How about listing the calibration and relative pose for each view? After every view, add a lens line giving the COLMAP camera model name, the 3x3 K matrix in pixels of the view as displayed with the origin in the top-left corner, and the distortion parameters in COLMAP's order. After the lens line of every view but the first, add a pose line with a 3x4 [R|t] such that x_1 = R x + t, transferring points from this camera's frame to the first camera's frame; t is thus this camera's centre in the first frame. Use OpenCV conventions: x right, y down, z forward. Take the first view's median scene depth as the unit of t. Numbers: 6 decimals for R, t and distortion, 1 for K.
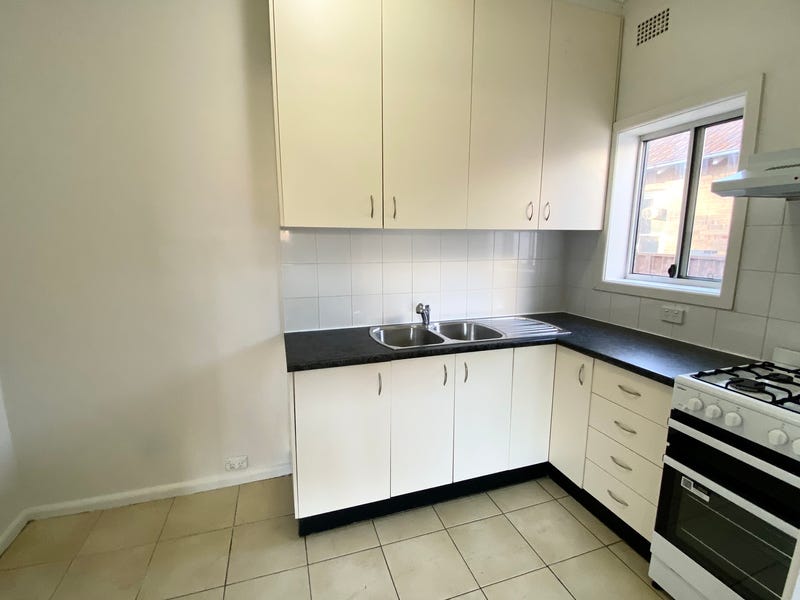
lens RADIAL K [[368.2, 0, 404.9], [0, 368.2, 296.3], [0, 0, 1]] dist [0.005745, -0.011234]
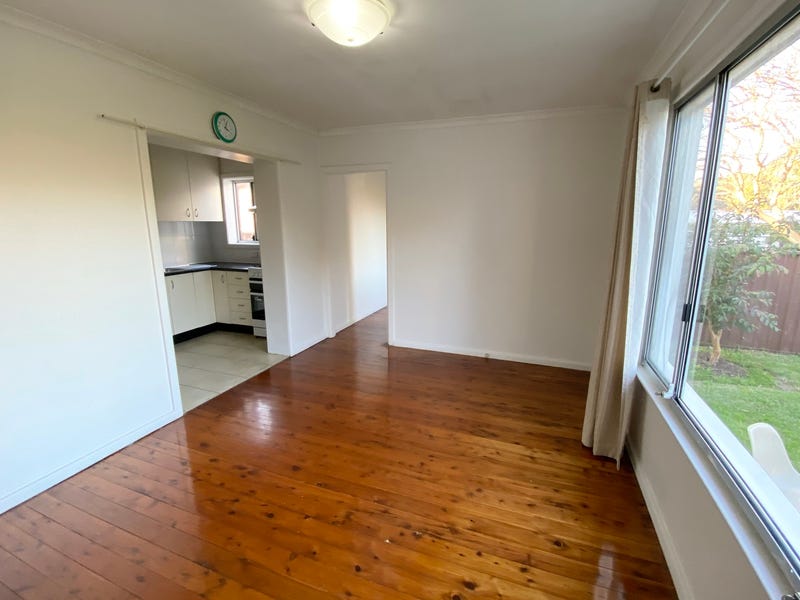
lens RADIAL K [[368.2, 0, 396.2], [0, 368.2, 302.5], [0, 0, 1]] dist [0.005745, -0.011234]
pose [[0.649472, -0.162222, 0.742880, -0.570101], [0.122347, 0.986543, 0.108466, 0.208761], [-0.750478, 0.020443, 0.660579, -1.358929]]
